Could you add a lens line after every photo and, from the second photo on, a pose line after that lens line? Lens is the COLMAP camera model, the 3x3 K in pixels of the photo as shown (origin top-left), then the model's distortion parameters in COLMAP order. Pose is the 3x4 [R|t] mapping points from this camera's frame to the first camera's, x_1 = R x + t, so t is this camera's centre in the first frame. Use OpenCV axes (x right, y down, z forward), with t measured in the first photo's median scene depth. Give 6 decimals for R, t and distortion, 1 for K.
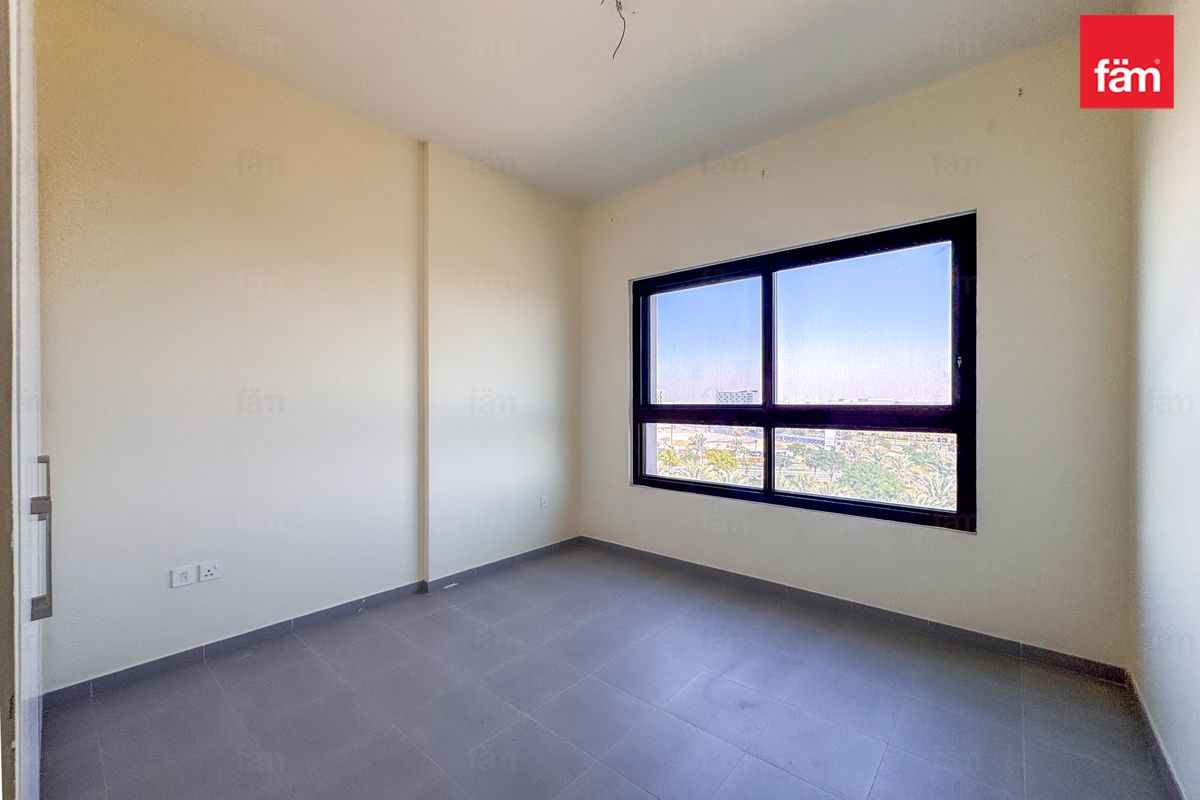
lens RADIAL K [[488.6, 0, 608.5], [0, 488.6, 406.4], [0, 0, 1]] dist [-0.002861, 0.000677]
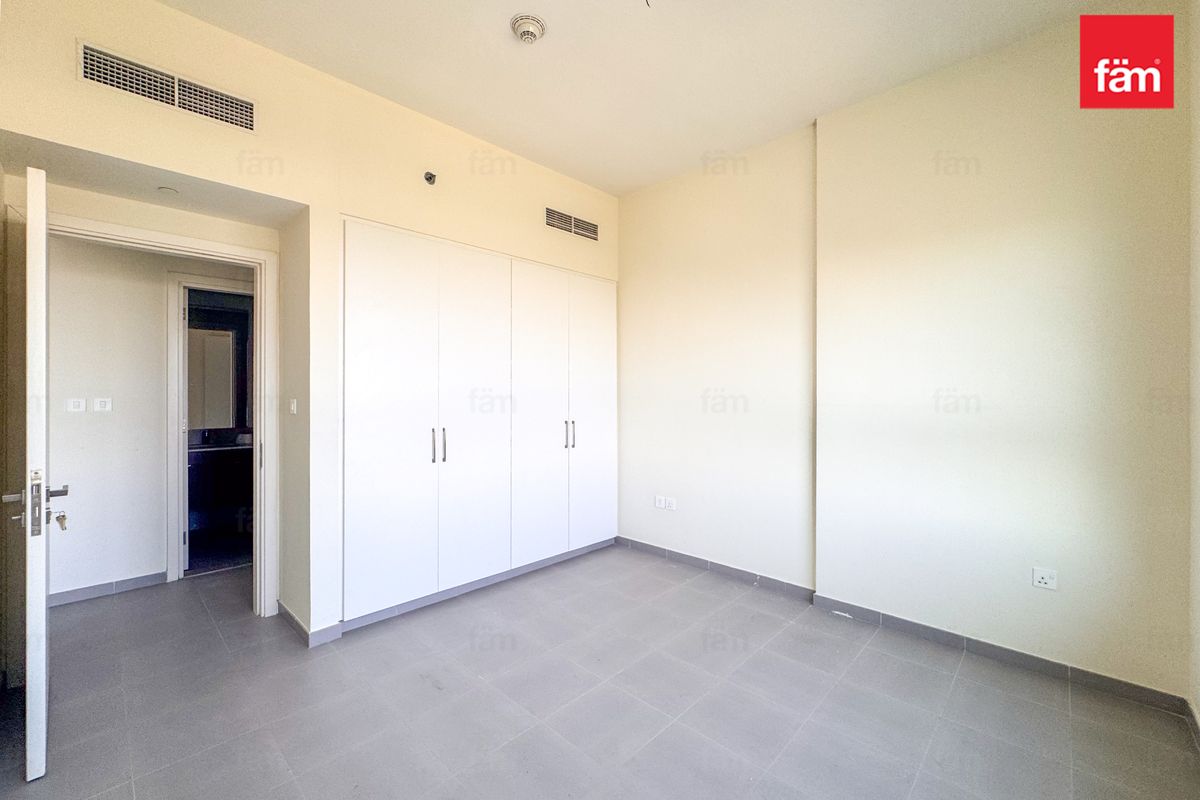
lens RADIAL K [[488.6, 0, 612.0], [0, 488.6, 399.4], [0, 0, 1]] dist [-0.002861, 0.000677]
pose [[-0.070863, 0.003464, -0.997480, 0.497287], [-0.017315, 0.999839, 0.004702, -0.009568], [0.997336, 0.017605, -0.070792, 0.560284]]
